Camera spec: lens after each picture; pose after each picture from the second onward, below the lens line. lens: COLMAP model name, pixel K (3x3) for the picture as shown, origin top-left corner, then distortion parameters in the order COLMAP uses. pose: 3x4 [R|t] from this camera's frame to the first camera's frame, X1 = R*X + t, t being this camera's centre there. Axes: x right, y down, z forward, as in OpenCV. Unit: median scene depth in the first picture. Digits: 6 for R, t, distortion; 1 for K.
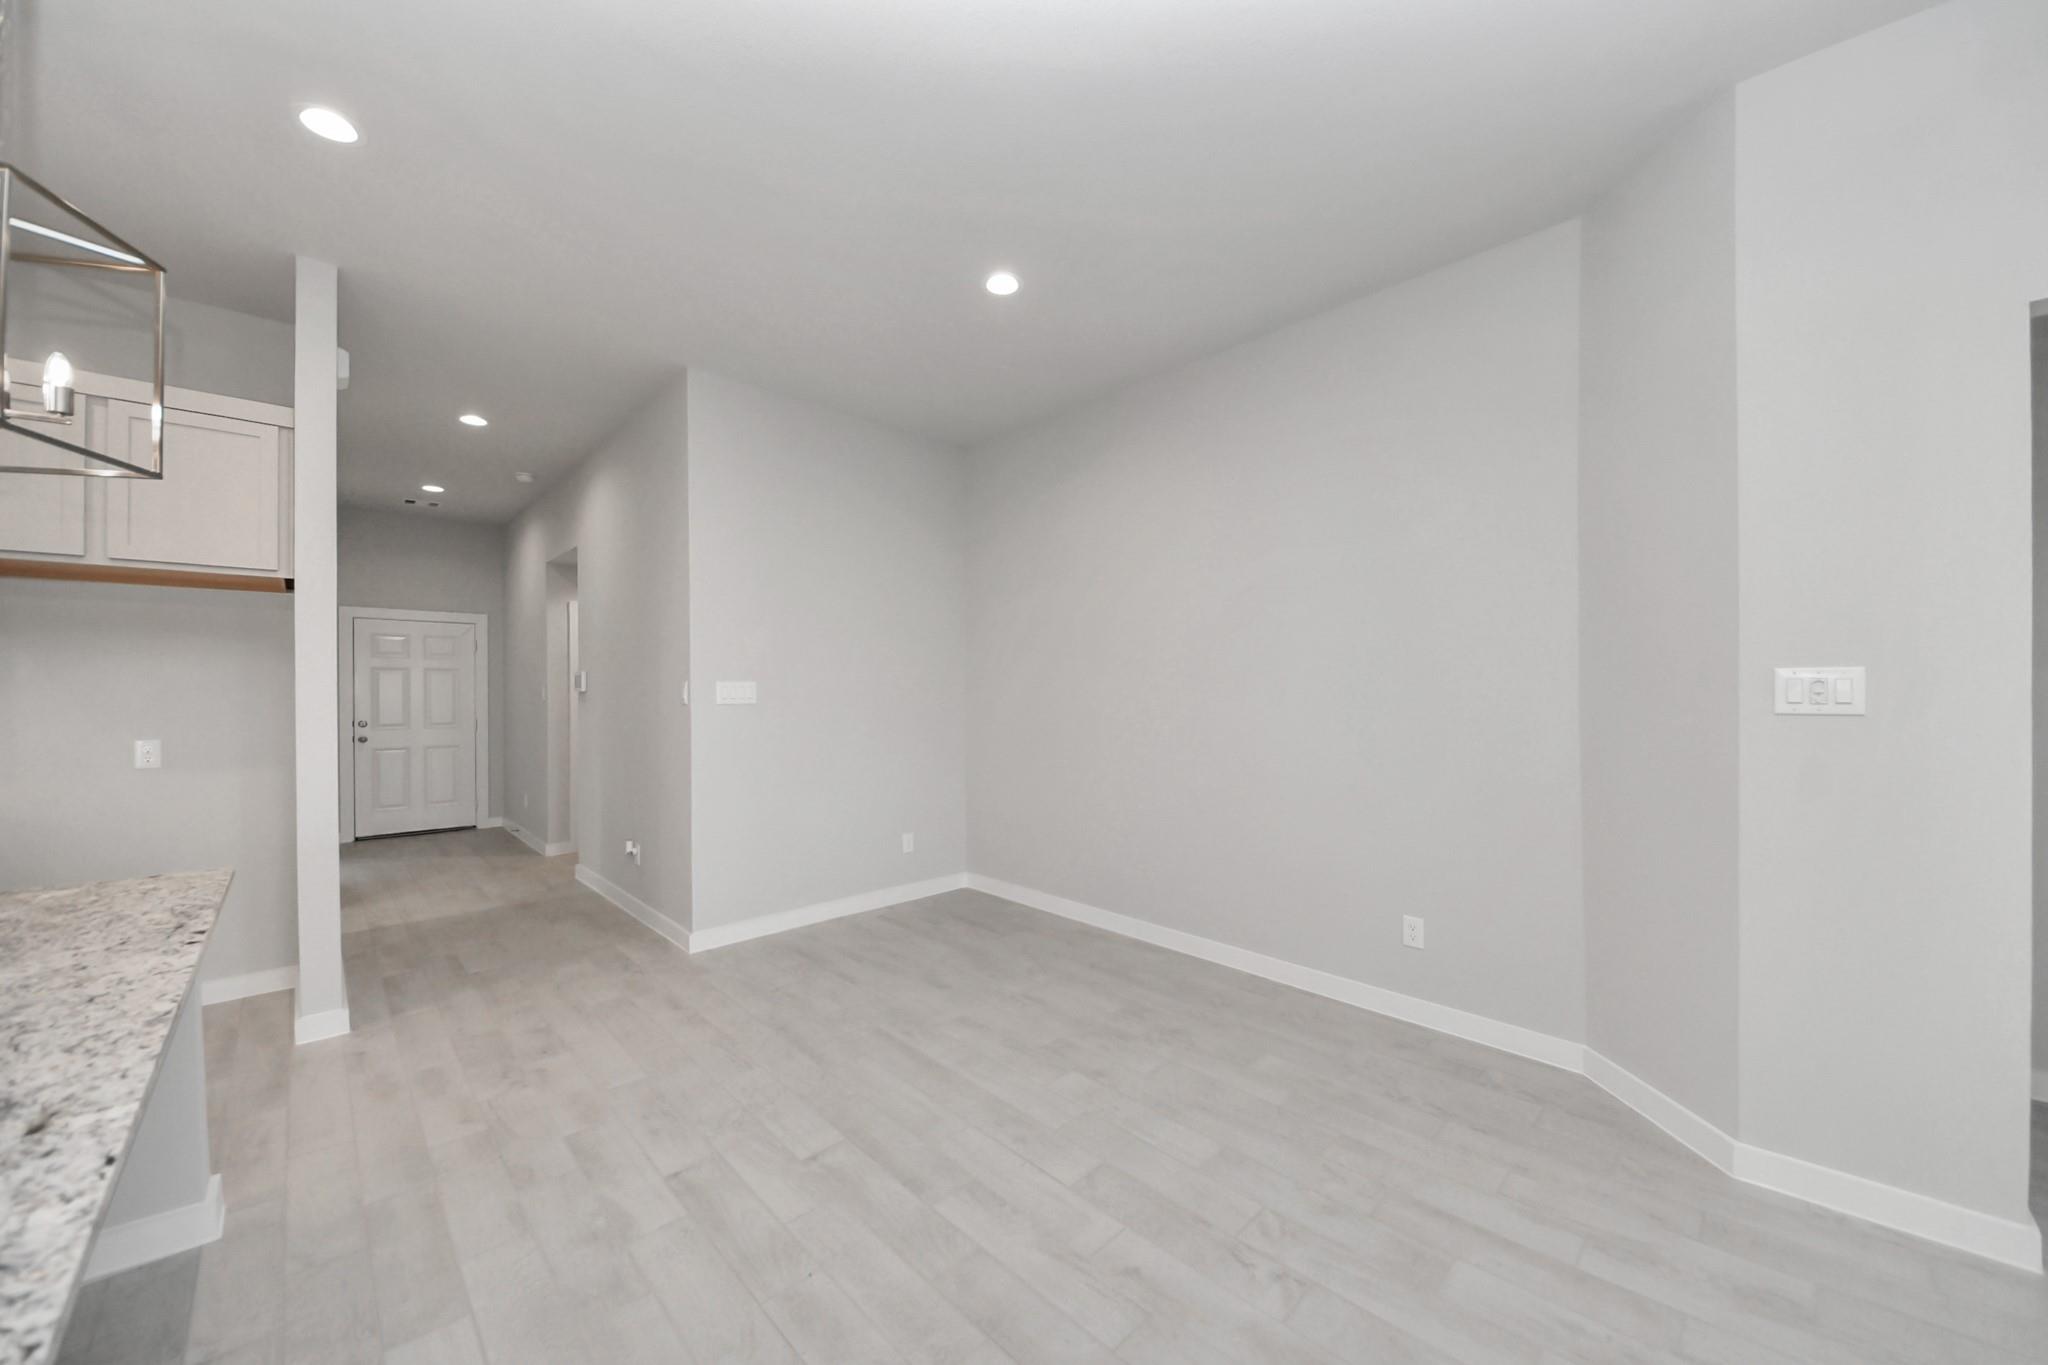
lens RADIAL K [[720.6, 0, 1008.2], [0, 720.6, 693.2], [0, 0, 1]] dist [0.022639, -0.017145]
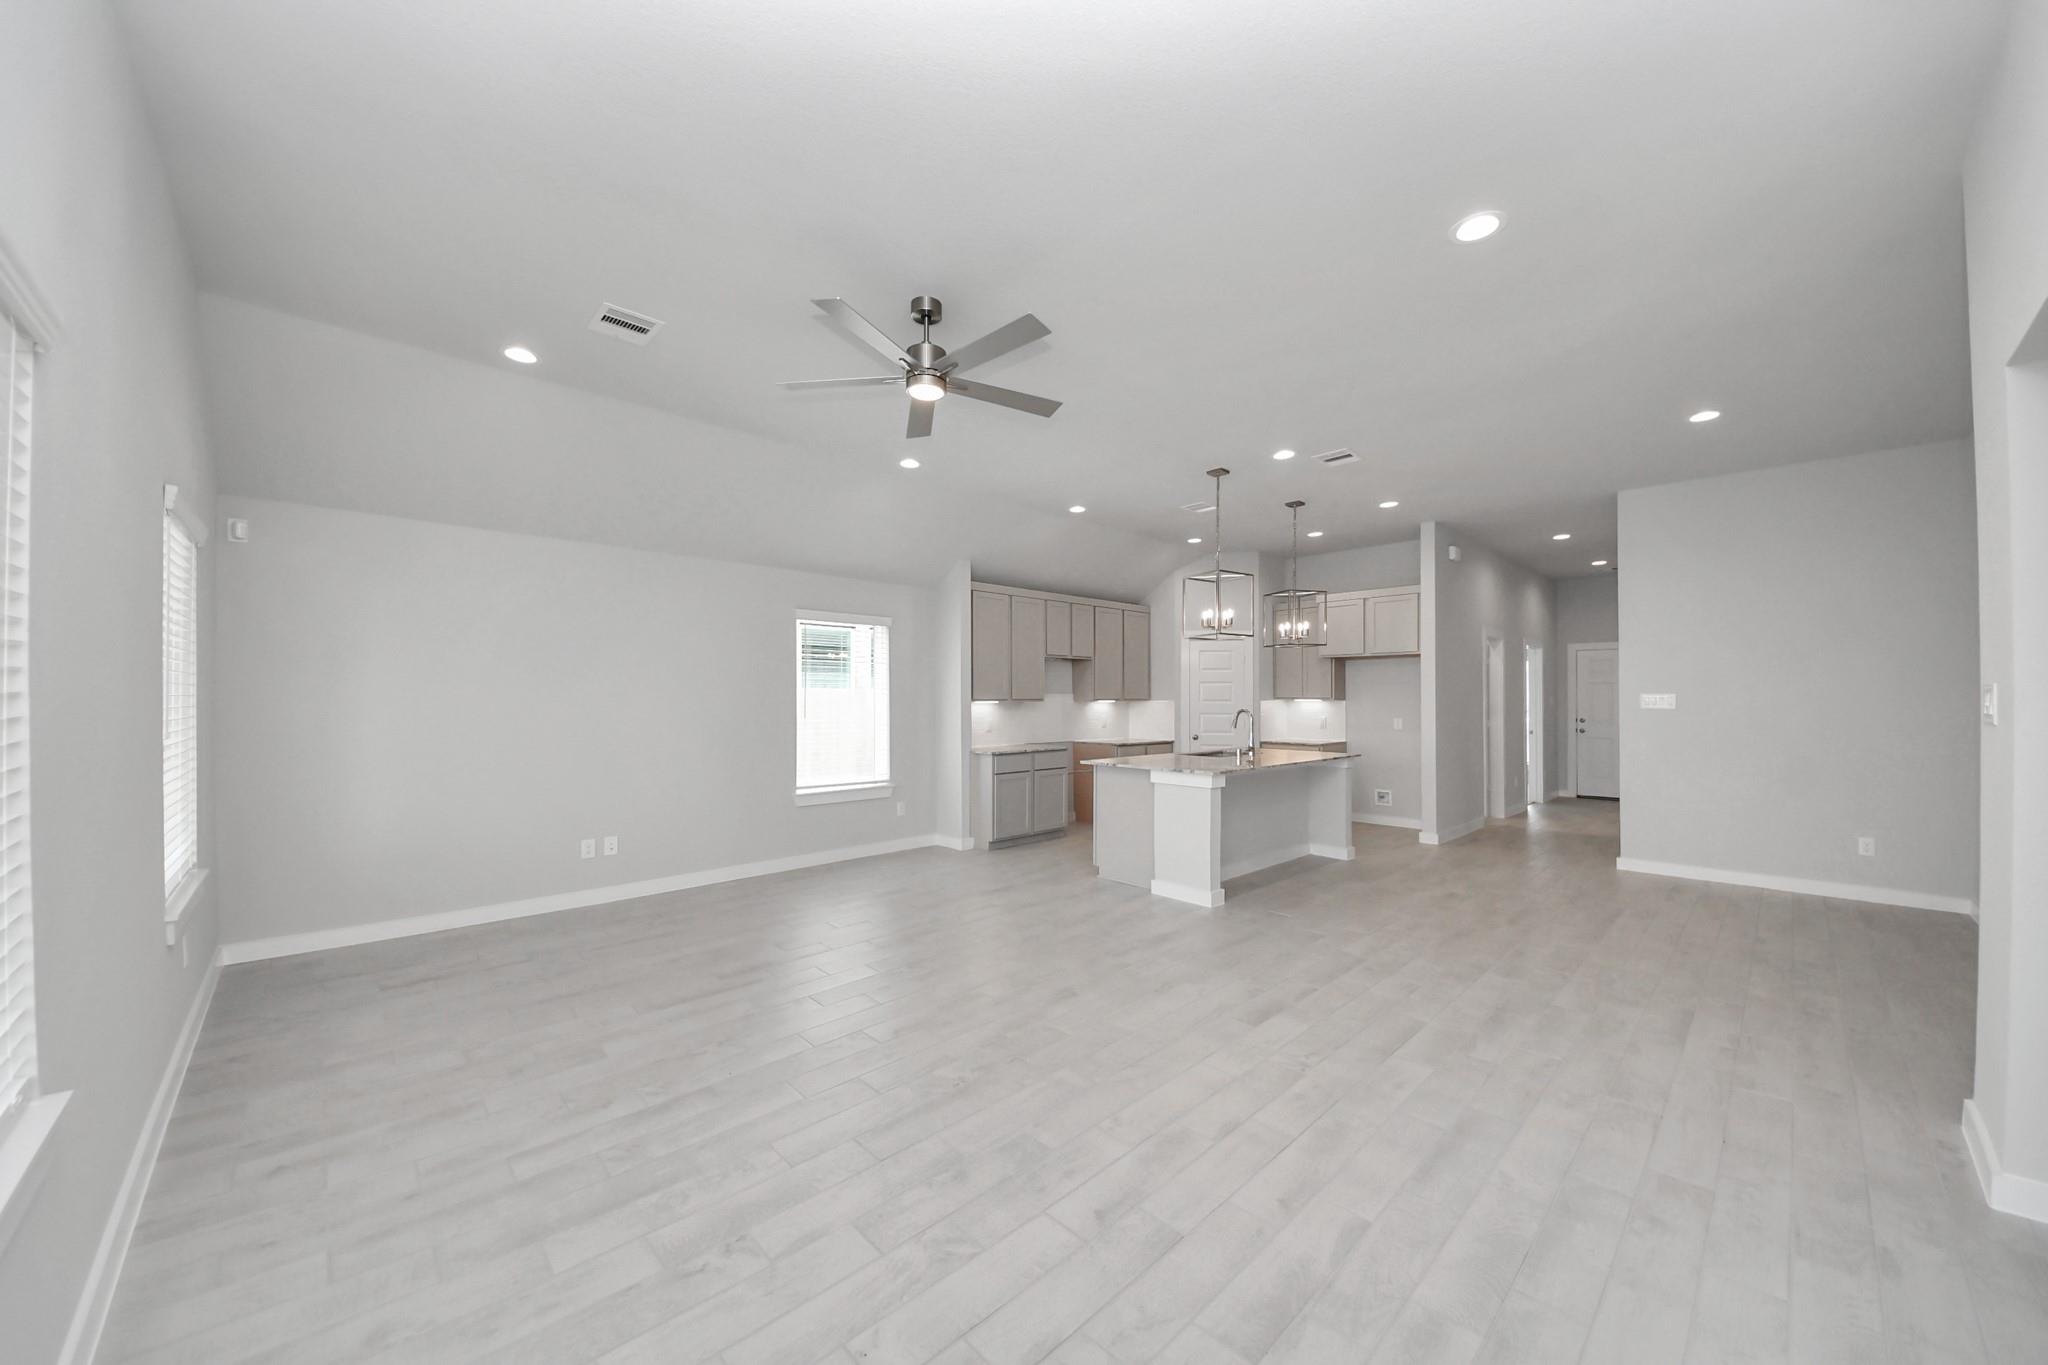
lens RADIAL K [[720.6, 0, 1008.2], [0, 720.6, 693.2], [0, 0, 1]] dist [0.022639, -0.017145]
pose [[-0.020824, -0.004568, -0.999773, 1.573834], [-0.000953, 0.999989, -0.004550, -0.014219], [0.999783, 0.000858, -0.020828, -0.372722]]
